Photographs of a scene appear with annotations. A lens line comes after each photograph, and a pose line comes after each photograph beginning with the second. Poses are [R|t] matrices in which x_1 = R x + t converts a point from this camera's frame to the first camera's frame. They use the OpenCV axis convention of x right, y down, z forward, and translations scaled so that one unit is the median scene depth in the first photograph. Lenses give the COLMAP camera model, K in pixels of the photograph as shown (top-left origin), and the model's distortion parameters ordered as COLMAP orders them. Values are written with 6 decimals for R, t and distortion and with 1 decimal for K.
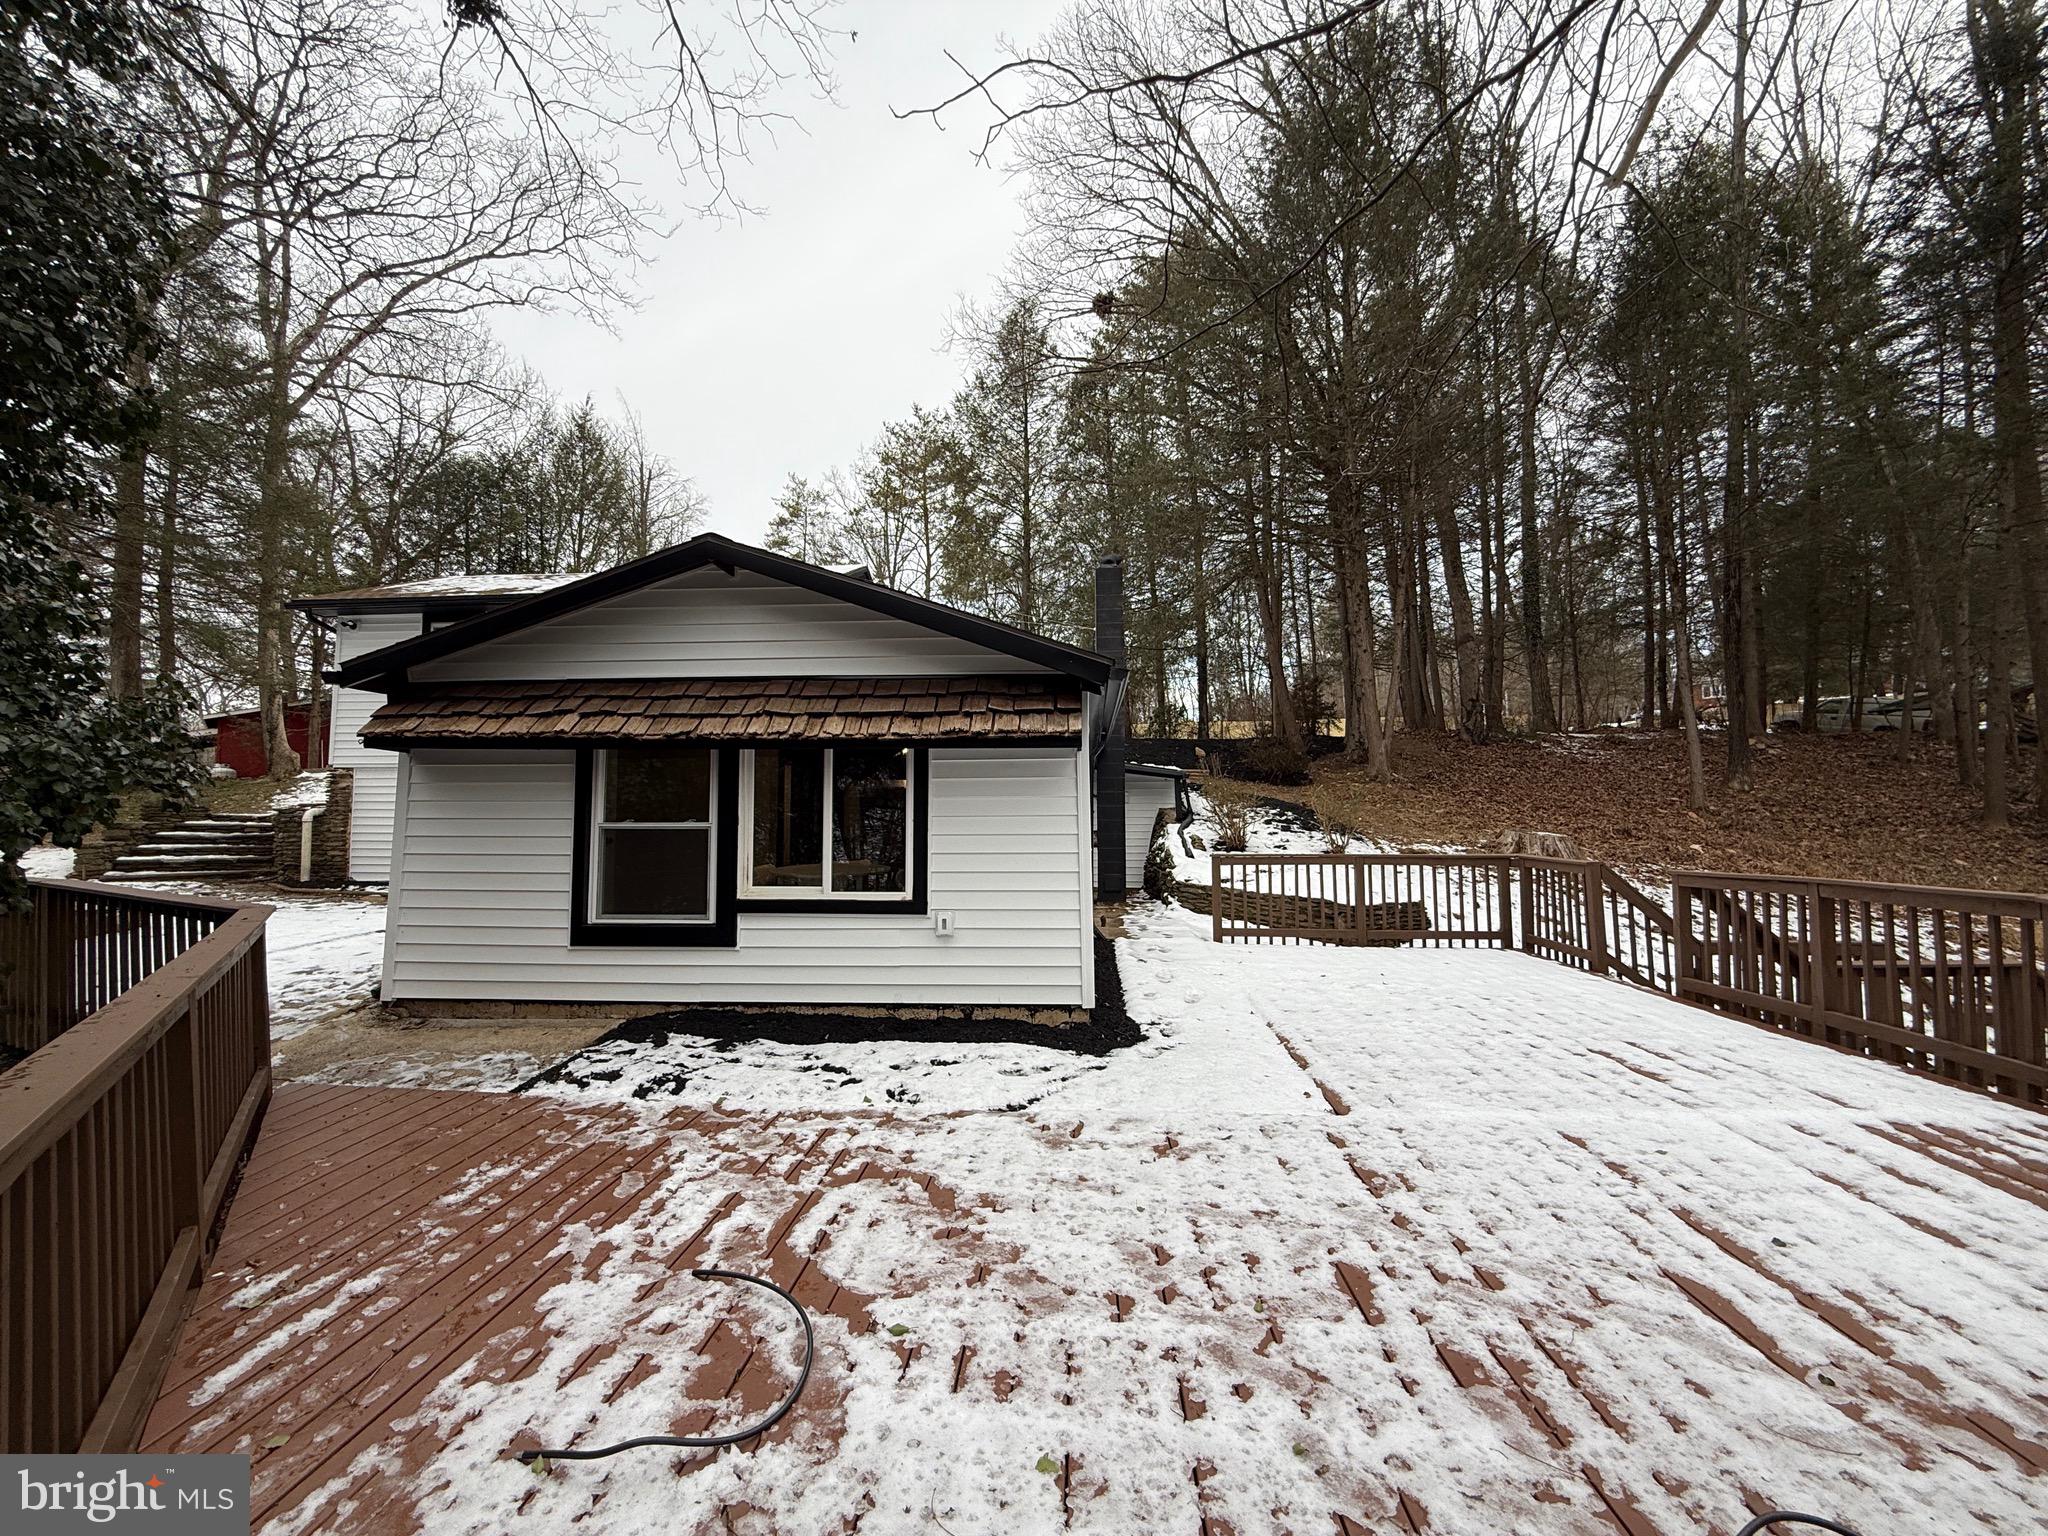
lens RADIAL K [[815.2, 0, 1019.2], [0, 815.2, 770.7], [0, 0, 1]] dist [0.000744, 0.000789]
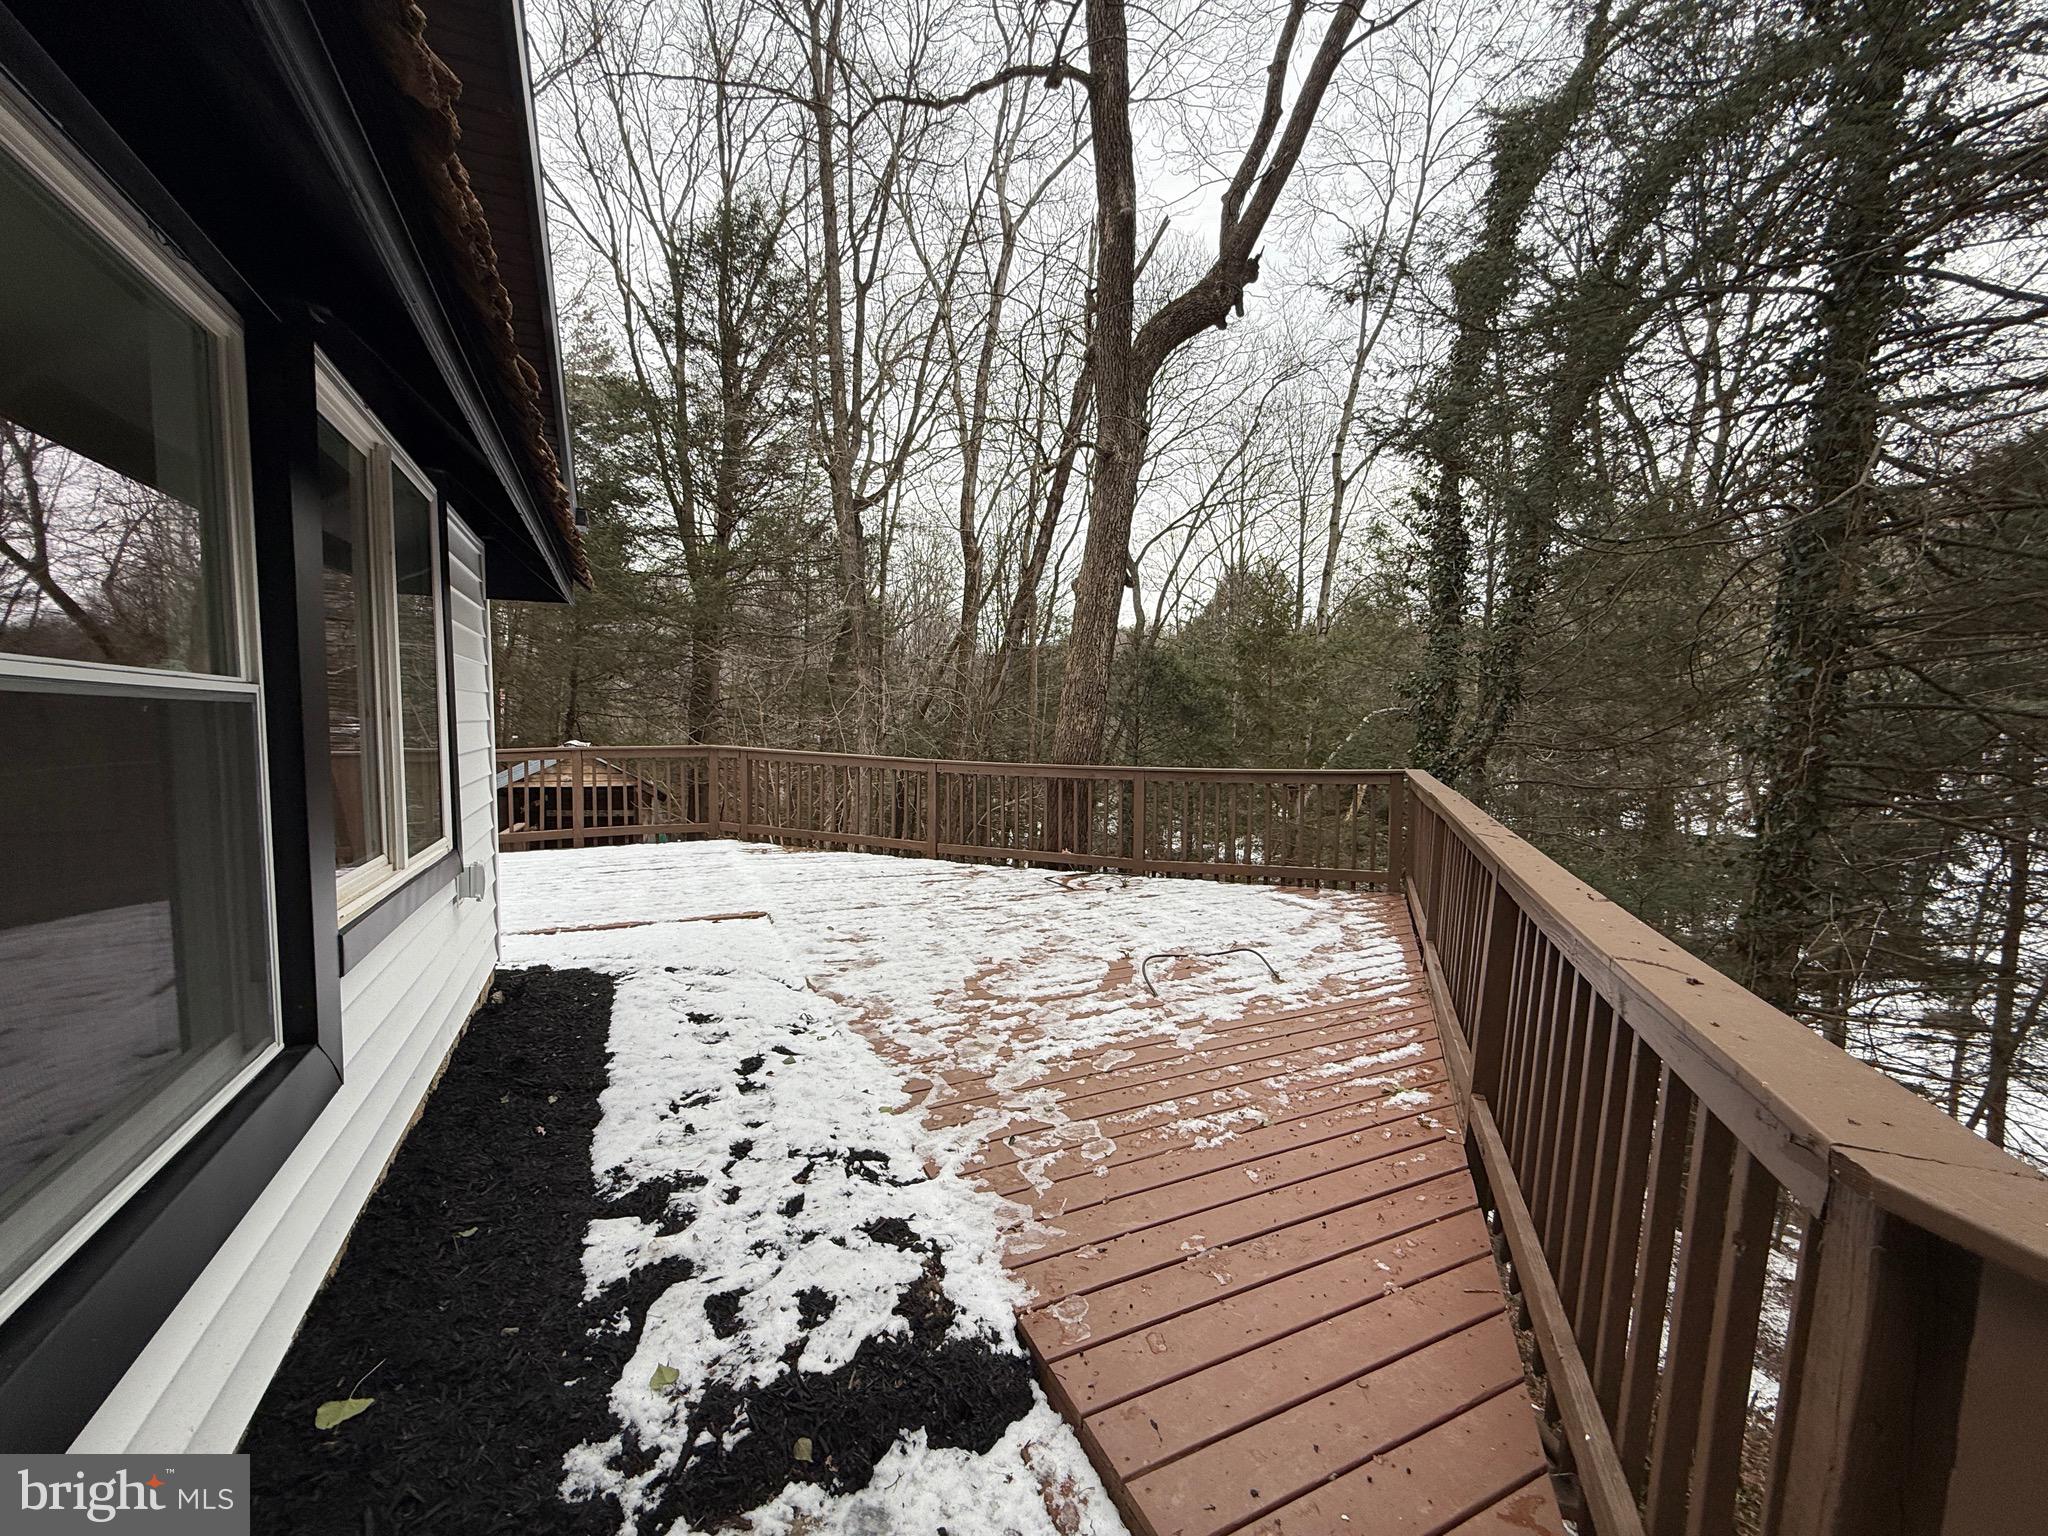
lens RADIAL K [[815.2, 0, 1019.2], [0, 815.2, 770.7], [0, 0, 1]] dist [0.000744, 0.000789]
pose [[-0.494515, -0.053166, 0.867542, -1.333322], [-0.052736, 0.998124, 0.031108, 0.133423], [-0.867568, -0.030367, -0.496391, 1.687379]]
